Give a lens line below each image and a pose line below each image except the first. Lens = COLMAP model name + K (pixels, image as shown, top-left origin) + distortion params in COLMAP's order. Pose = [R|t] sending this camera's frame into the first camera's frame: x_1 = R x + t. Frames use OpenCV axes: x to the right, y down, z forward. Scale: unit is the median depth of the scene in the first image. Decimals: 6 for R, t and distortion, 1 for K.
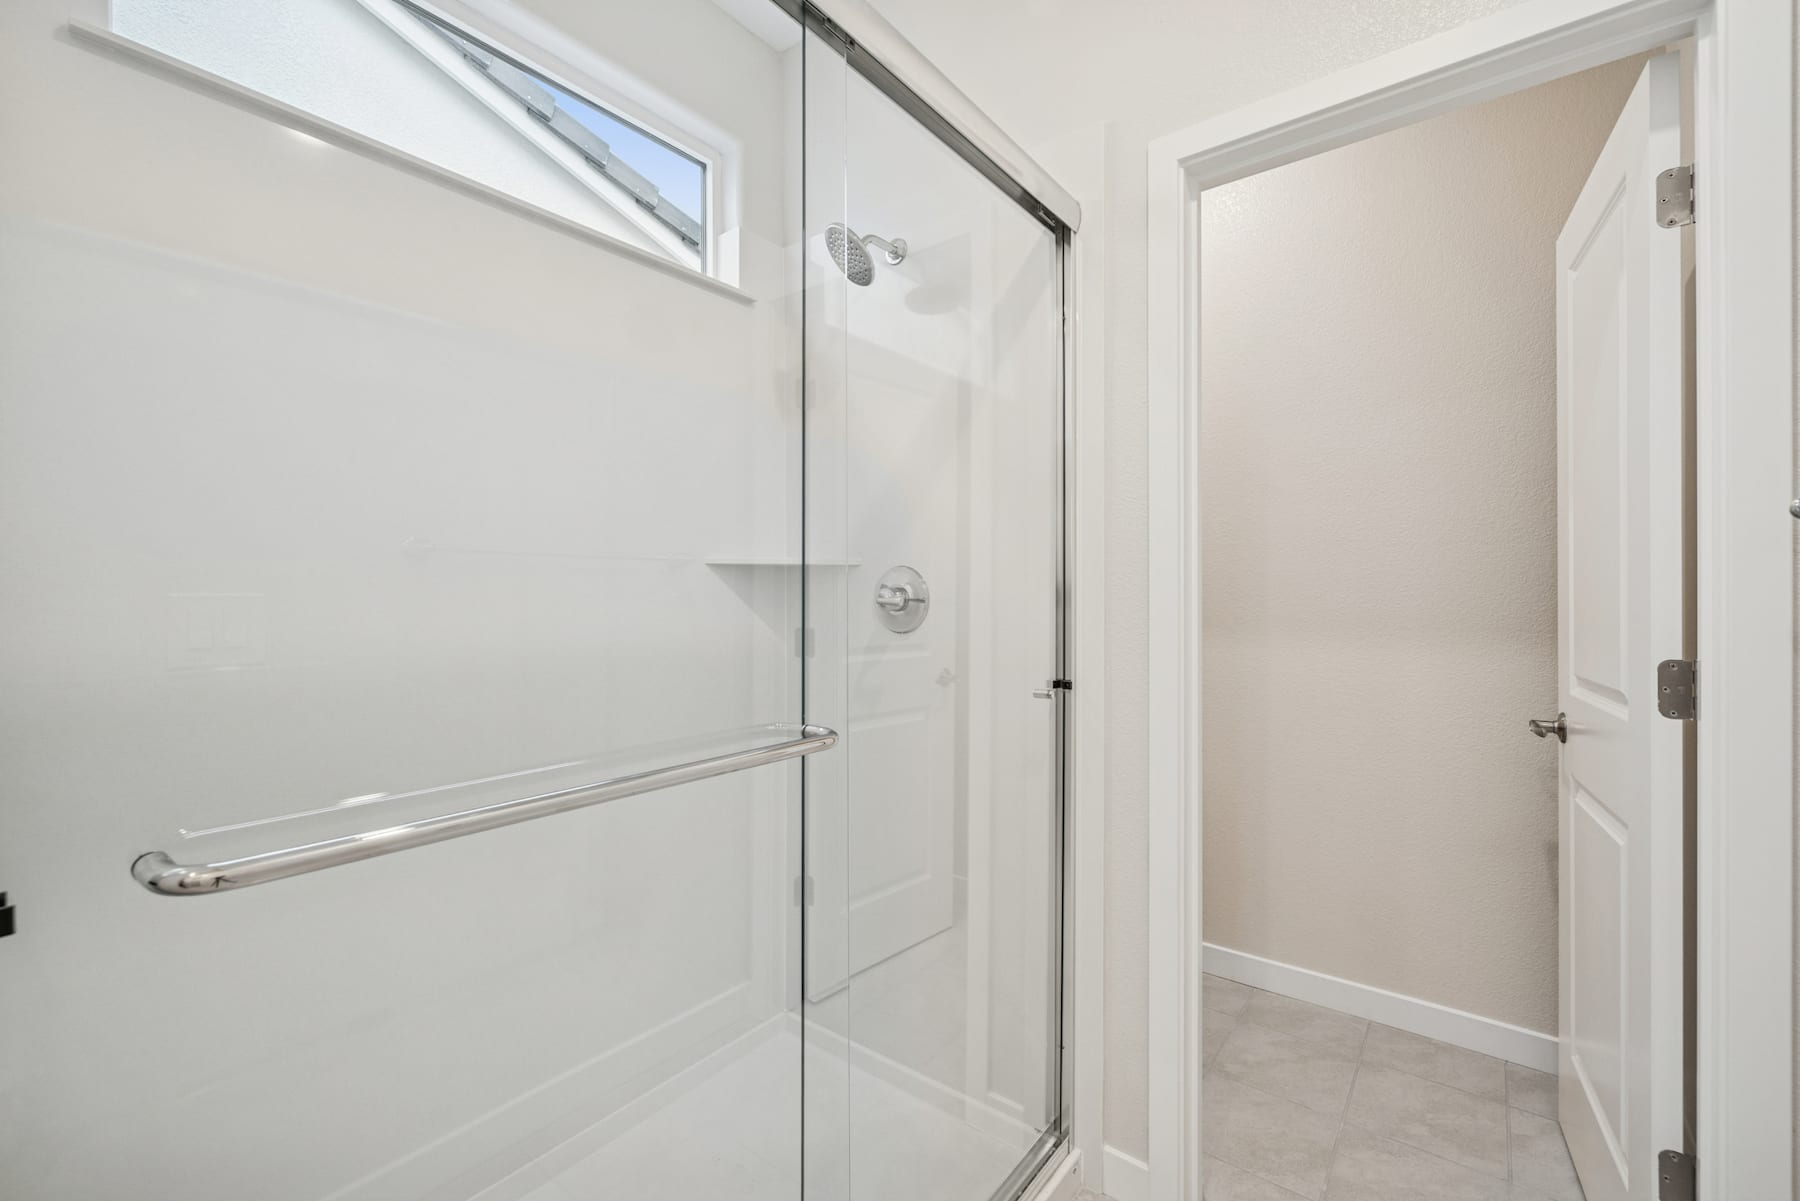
lens RADIAL K [[837.1, 0, 900.0], [0, 837.1, 600.5], [0, 0, 1]] dist [0.001754, 0.000332]
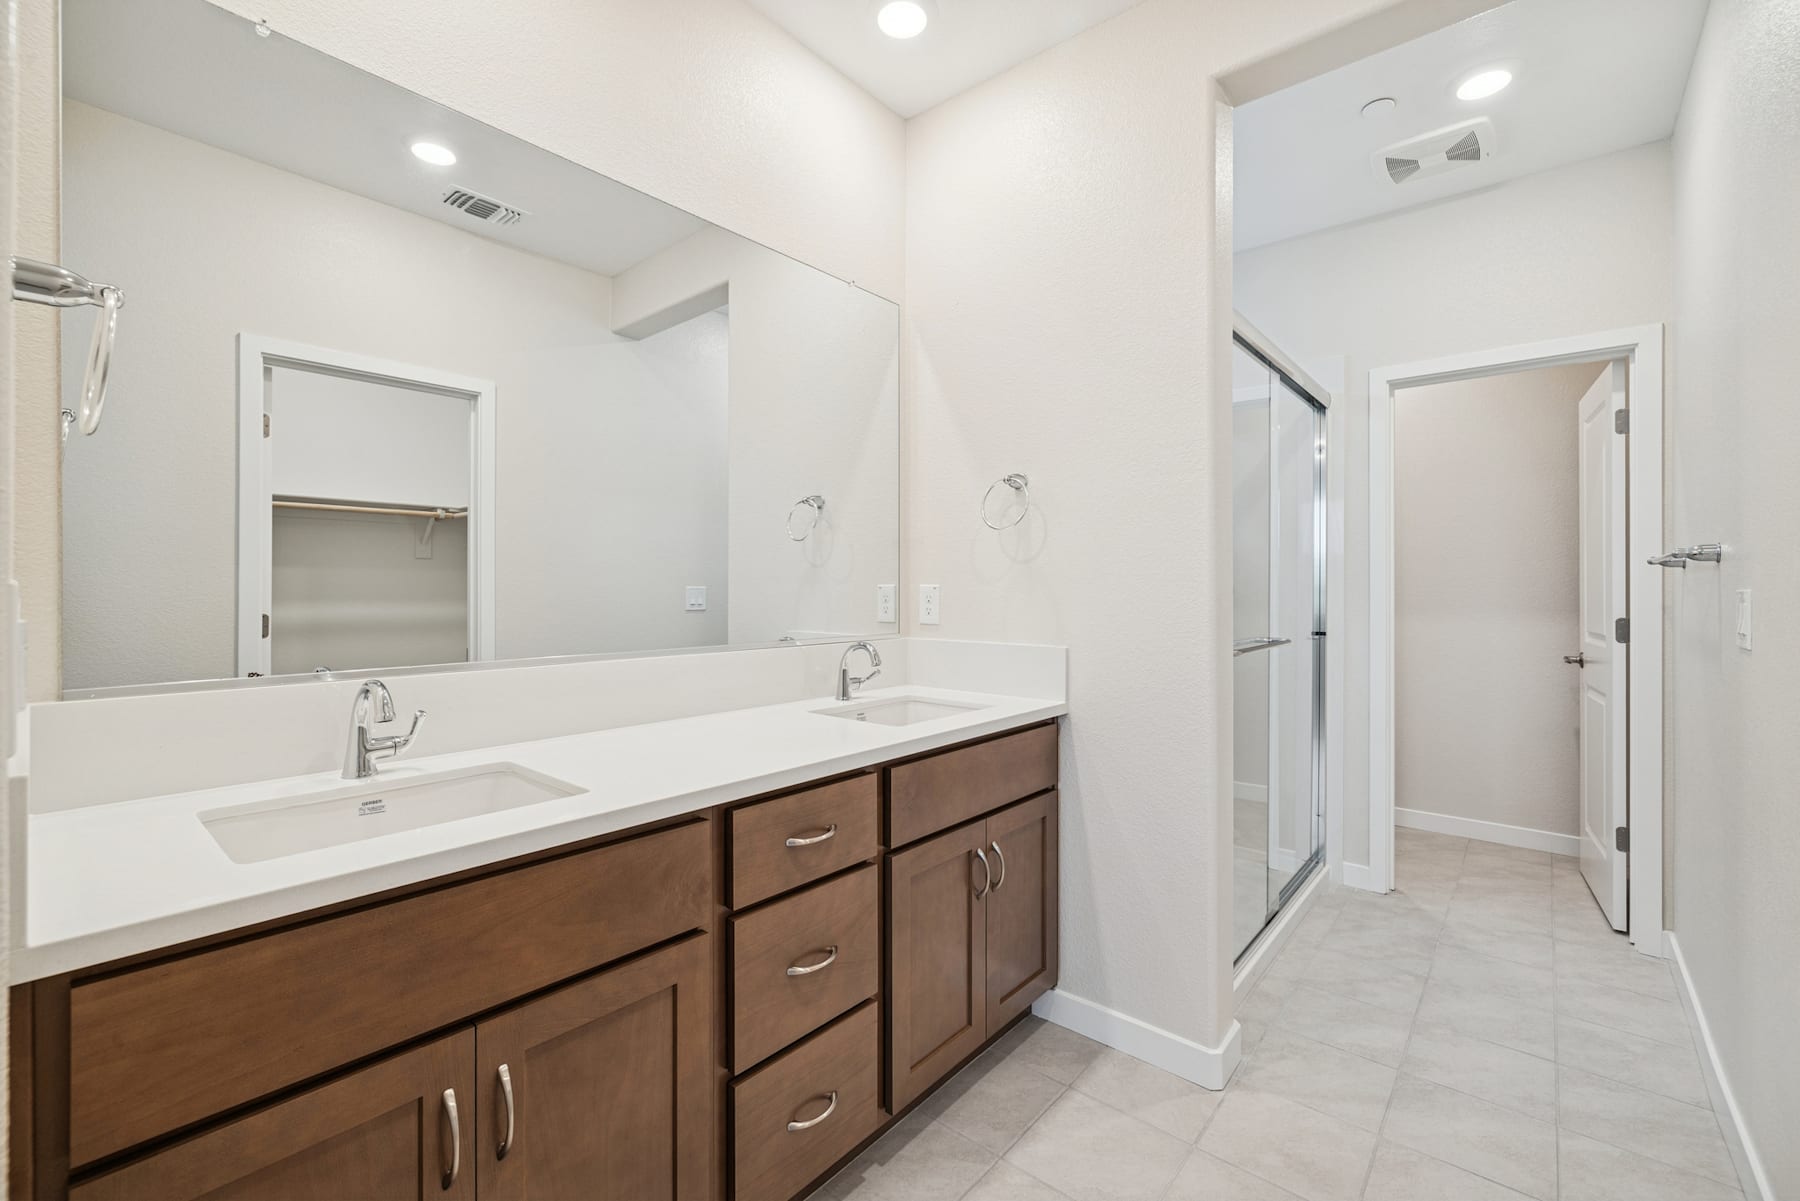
lens RADIAL K [[830.1, 0, 906.6], [0, 830.1, 584.2], [0, 0, 1]] dist [0.002356, 0.000256]
pose [[0.999063, 0.004167, -0.043082, -0.707359], [-0.004336, 0.999983, -0.003850, -0.005305], [0.043065, 0.004033, 0.999064, -1.022479]]
